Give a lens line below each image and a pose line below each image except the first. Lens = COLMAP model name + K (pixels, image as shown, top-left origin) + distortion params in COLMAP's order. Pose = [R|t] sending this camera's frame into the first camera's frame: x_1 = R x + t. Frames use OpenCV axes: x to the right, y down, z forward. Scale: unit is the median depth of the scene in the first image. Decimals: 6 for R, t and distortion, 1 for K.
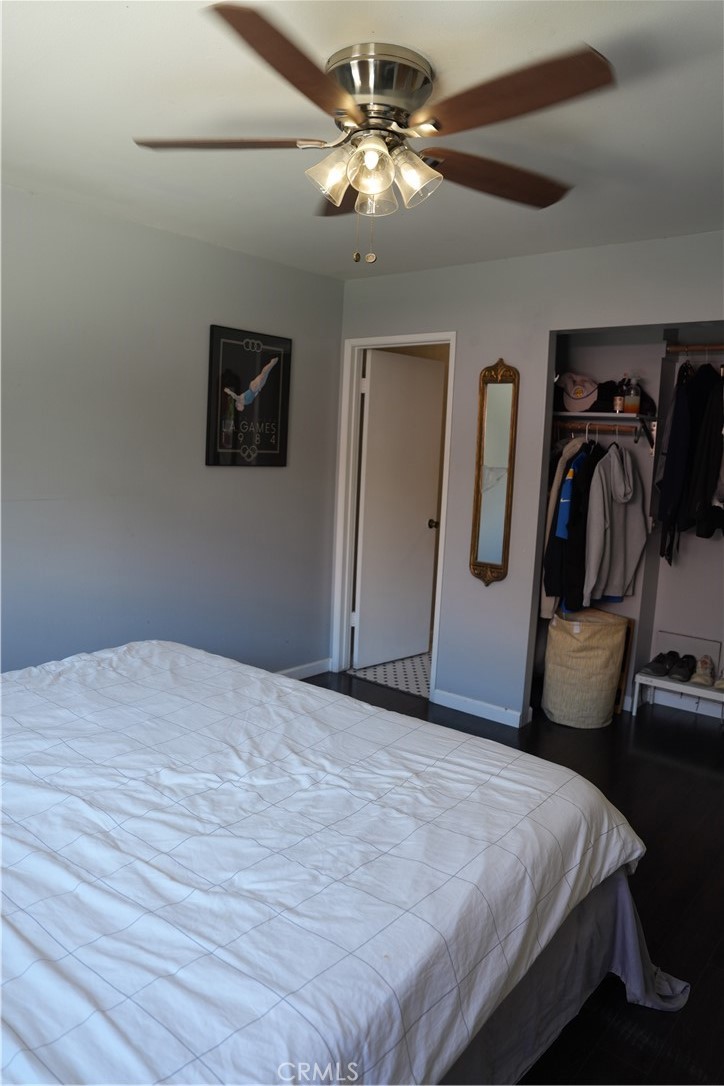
lens RADIAL K [[751.1, 0, 362.0], [0, 751.1, 543.0], [0, 0, 1]] dist [-0.105888, 0.078918]
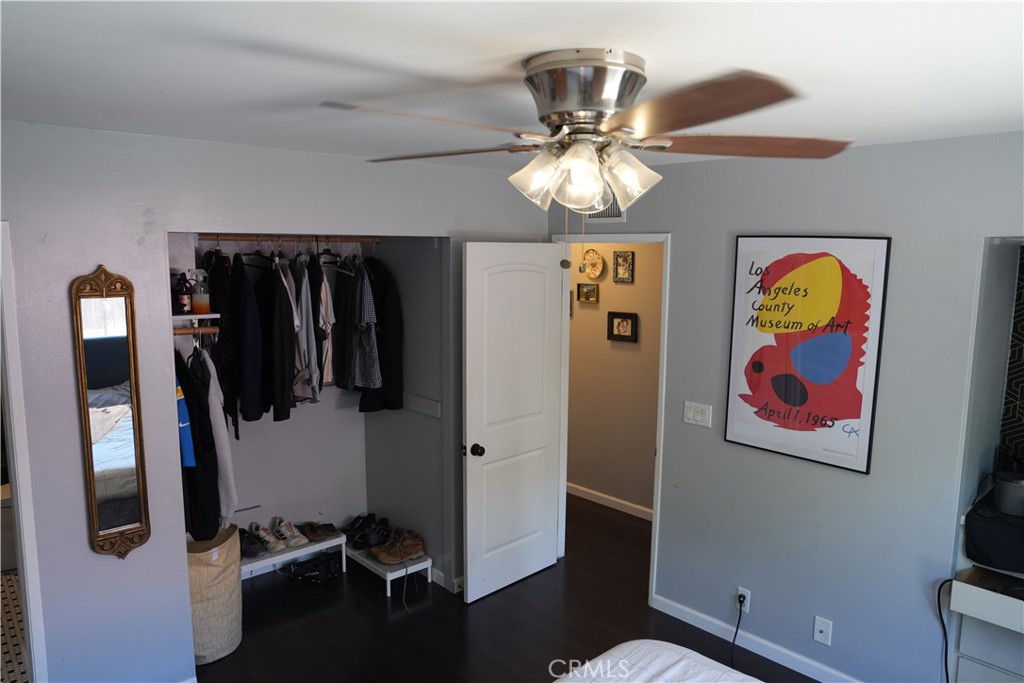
lens RADIAL K [[708.2, 0, 512.0], [0, 708.2, 341.5], [0, 0, 1]] dist [-0.105888, 0.078918]
pose [[0.099399, -0.175297, 0.979485, -0.459217], [0.088676, 0.982004, 0.166749, -0.250989], [-0.991088, 0.070282, 0.113155, 0.520775]]
